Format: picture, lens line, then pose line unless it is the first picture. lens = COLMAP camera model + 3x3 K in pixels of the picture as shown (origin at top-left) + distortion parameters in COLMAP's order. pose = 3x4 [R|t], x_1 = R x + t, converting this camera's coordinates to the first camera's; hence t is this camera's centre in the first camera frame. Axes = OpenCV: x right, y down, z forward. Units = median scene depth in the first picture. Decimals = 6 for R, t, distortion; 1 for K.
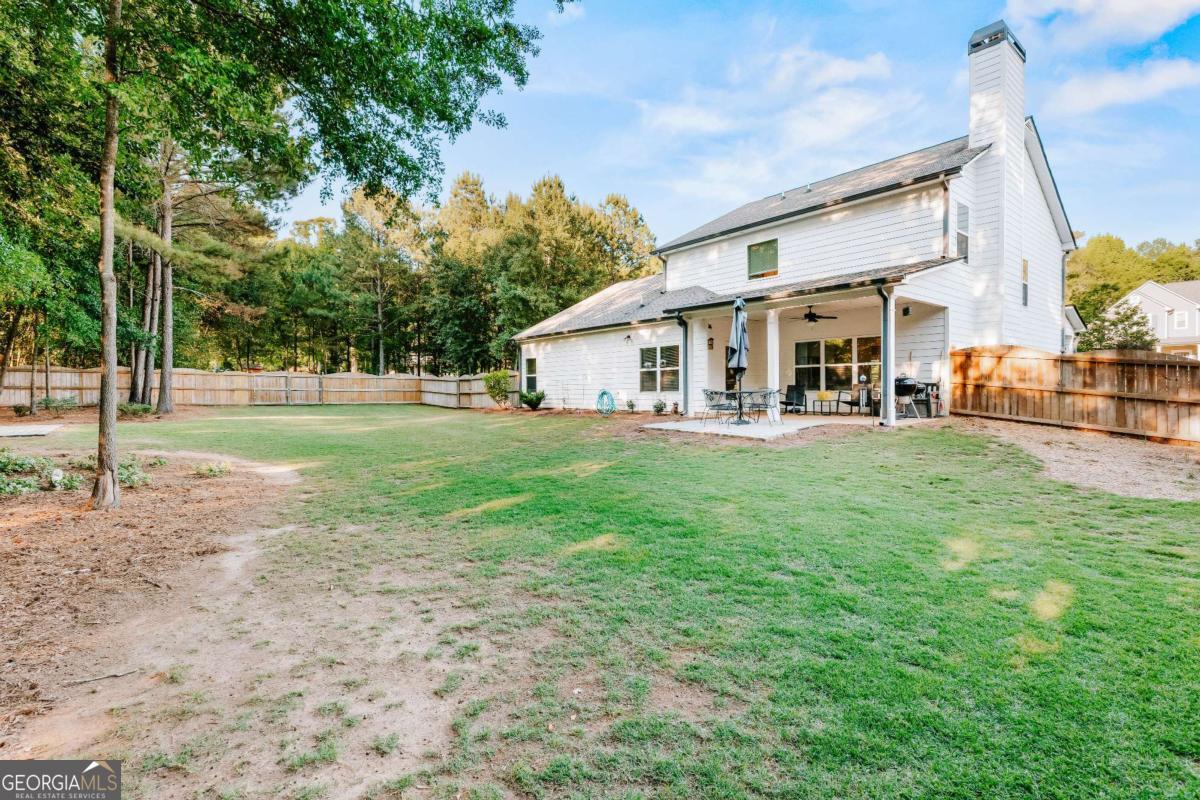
lens RADIAL K [[556.4, 0, 604.2], [0, 556.4, 371.4], [0, 0, 1]] dist [-0.002240, 0.000450]
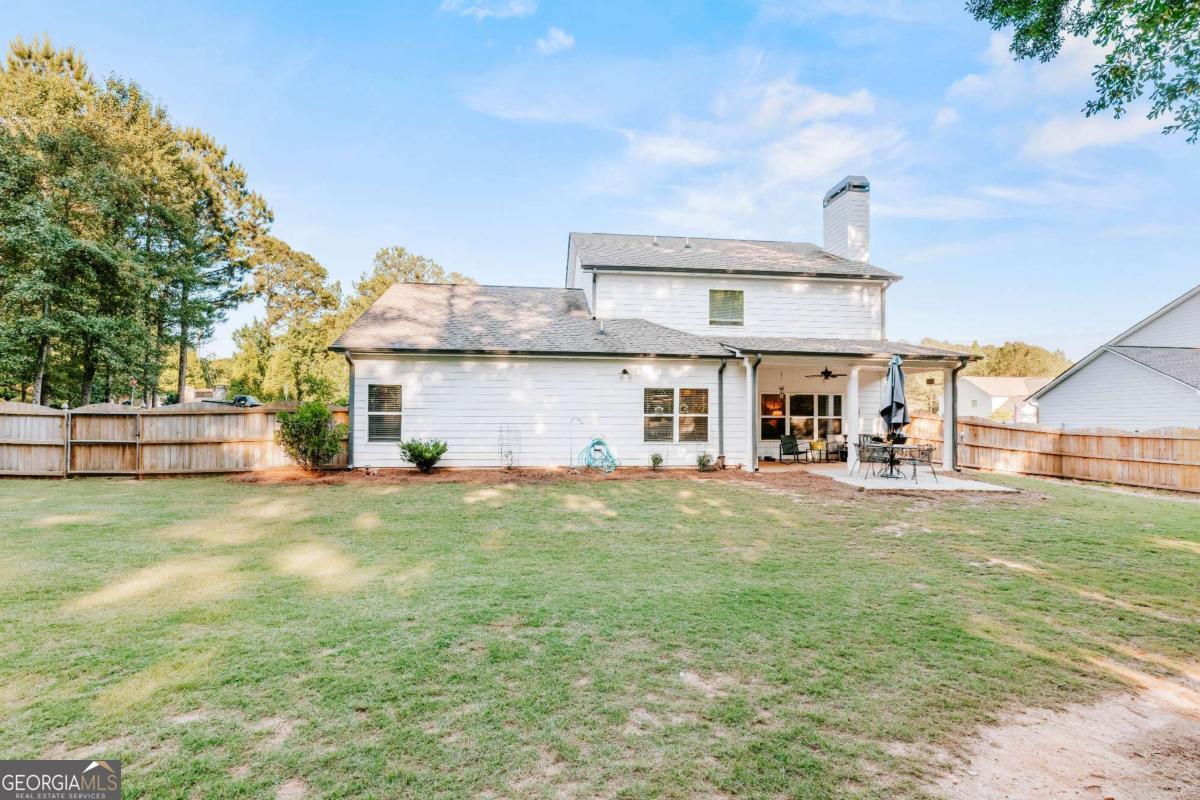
lens RADIAL K [[556.4, 0, 604.2], [0, 556.4, 371.4], [0, 0, 1]] dist [-0.002240, 0.000450]
pose [[0.550729, 0.095709, 0.829179, -0.643603], [-0.035658, 0.995195, -0.091188, 0.010877], [-0.833922, 0.020652, 0.551496, 0.629139]]
